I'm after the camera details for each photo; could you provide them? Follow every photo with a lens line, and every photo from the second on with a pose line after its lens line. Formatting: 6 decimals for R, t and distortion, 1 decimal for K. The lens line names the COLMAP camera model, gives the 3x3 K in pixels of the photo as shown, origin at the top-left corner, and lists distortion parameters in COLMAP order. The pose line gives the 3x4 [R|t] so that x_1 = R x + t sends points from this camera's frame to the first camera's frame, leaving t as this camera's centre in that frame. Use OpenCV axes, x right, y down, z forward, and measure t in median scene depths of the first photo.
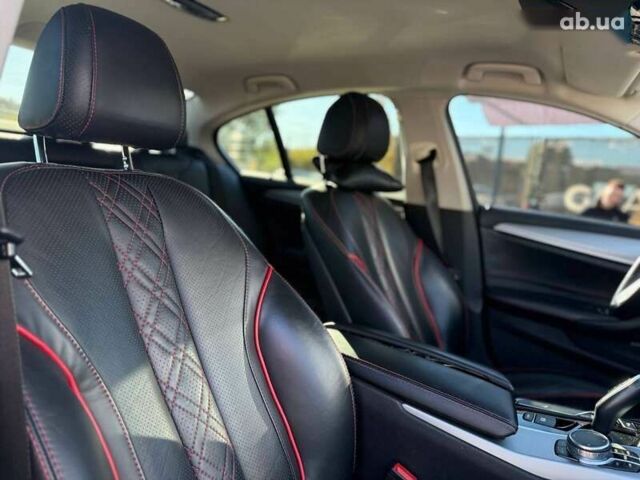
lens RADIAL K [[465.4, 0, 320.0], [0, 465.4, 240.0], [0, 0, 1]] dist [0.079758, -0.081110]
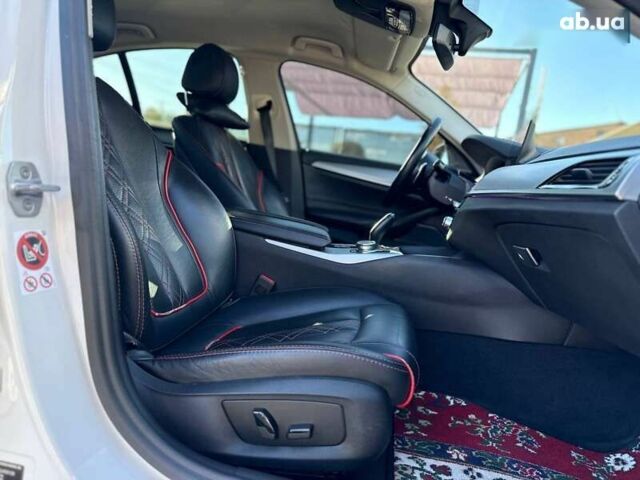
lens RADIAL K [[465.4, 0, 320.0], [0, 465.4, 240.0], [0, 0, 1]] dist [0.079758, -0.081110]
pose [[0.924646, -0.011834, 0.380644, -0.132499], [0.003390, 0.999733, 0.022846, 0.167476], [-0.380813, -0.019834, 0.924440, -0.277365]]
